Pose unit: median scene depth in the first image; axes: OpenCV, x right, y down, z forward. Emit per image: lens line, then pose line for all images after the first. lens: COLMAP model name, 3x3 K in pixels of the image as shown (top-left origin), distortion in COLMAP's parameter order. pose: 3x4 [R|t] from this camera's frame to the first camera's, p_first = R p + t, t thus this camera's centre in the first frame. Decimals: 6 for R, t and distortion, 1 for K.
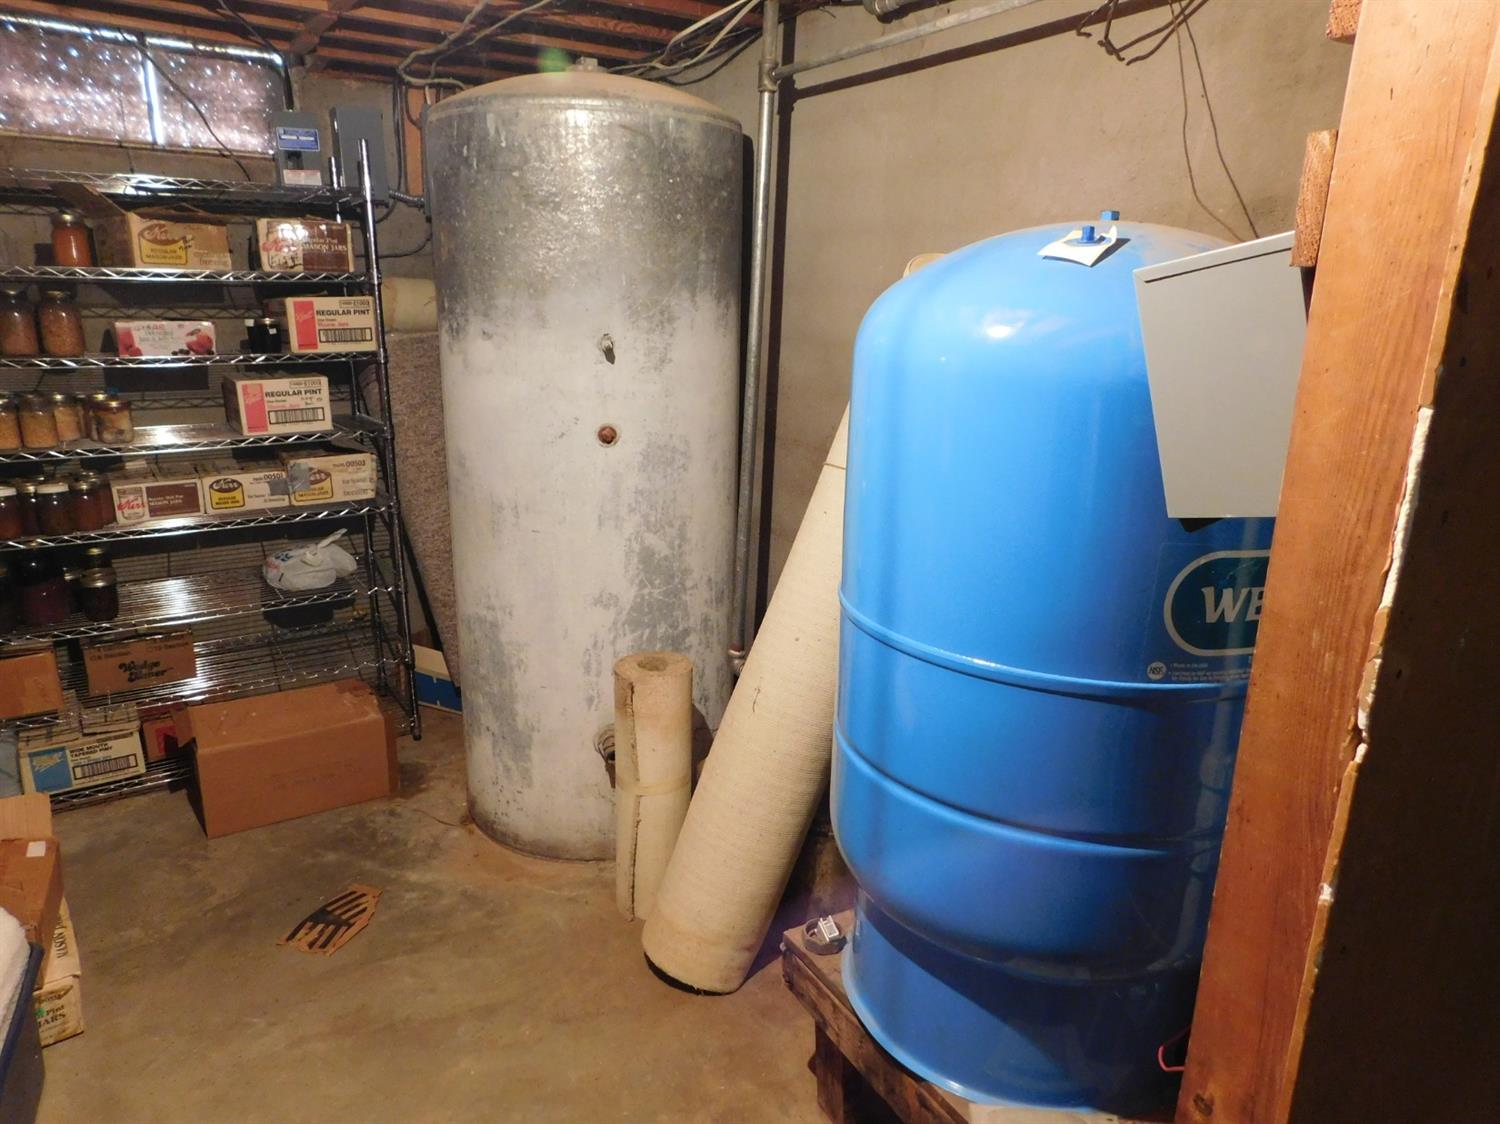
lens RADIAL K [[997.4, 0, 753.0], [0, 997.4, 561.2], [0, 0, 1]] dist [-0.052650, 0.039808]
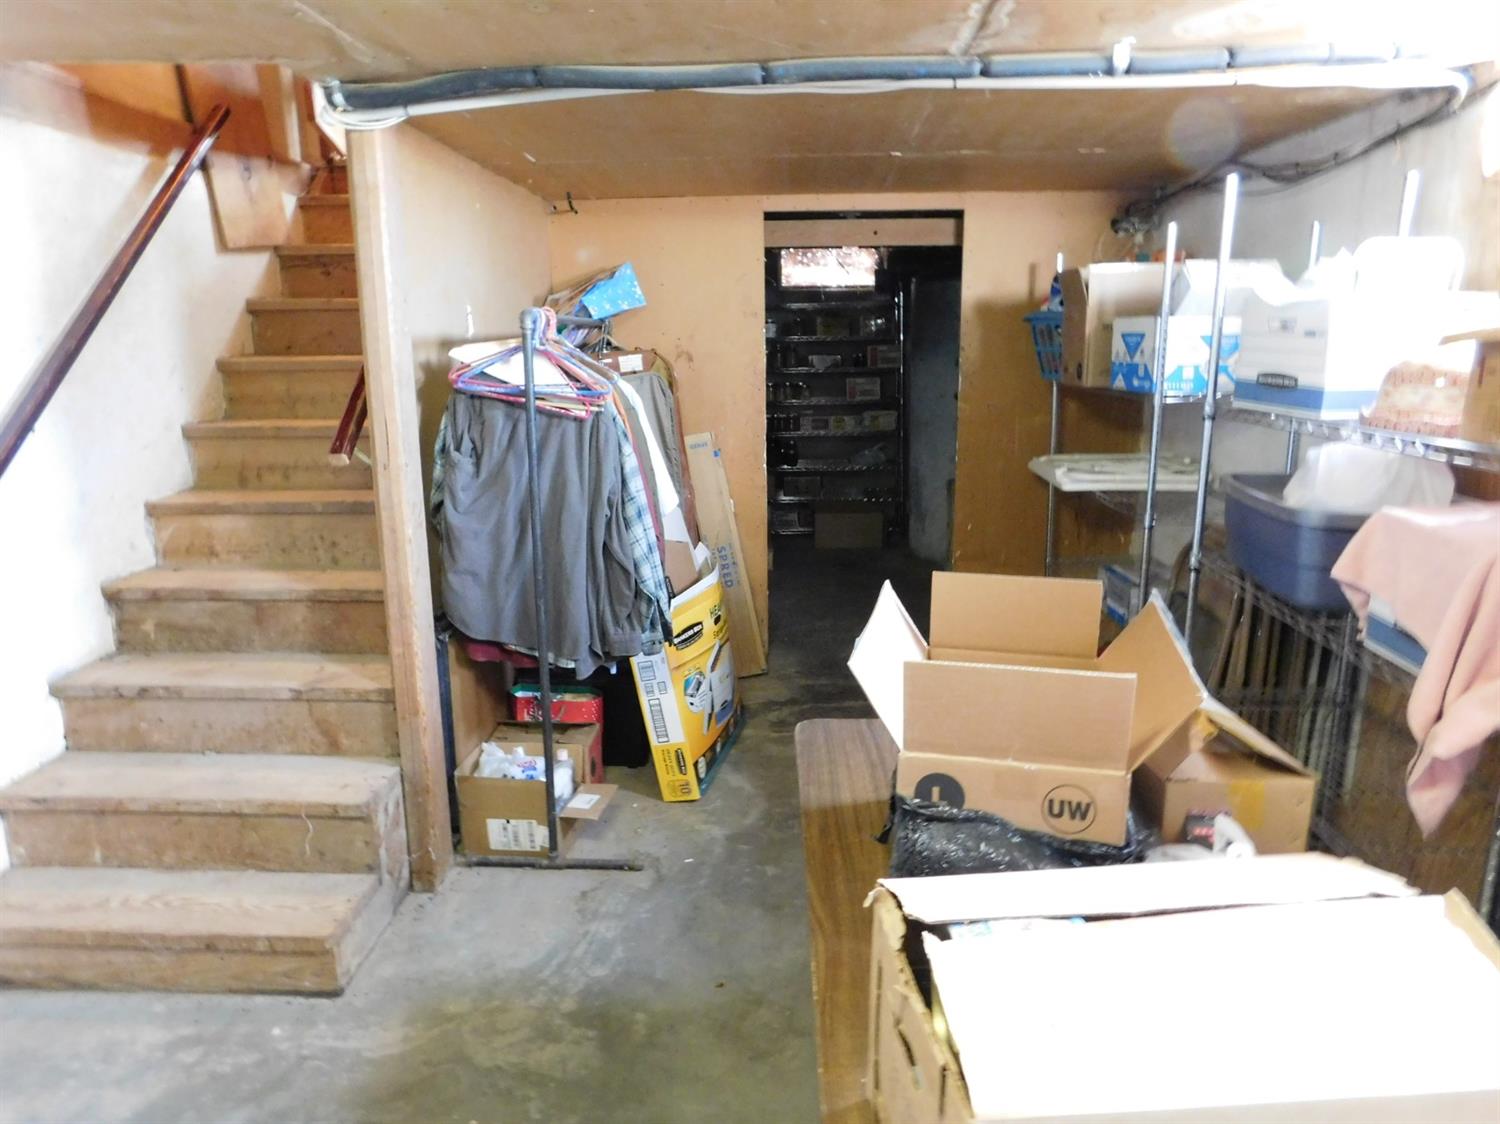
lens RADIAL K [[997.4, 0, 747.3], [0, 997.4, 565.9], [0, 0, 1]] dist [-0.052650, 0.039808]
pose [[0.802695, 0.108653, -0.586408, 0.815199], [-0.123864, 0.992196, 0.014291, 0.287517], [0.583385, 0.061164, 0.809890, -1.182226]]
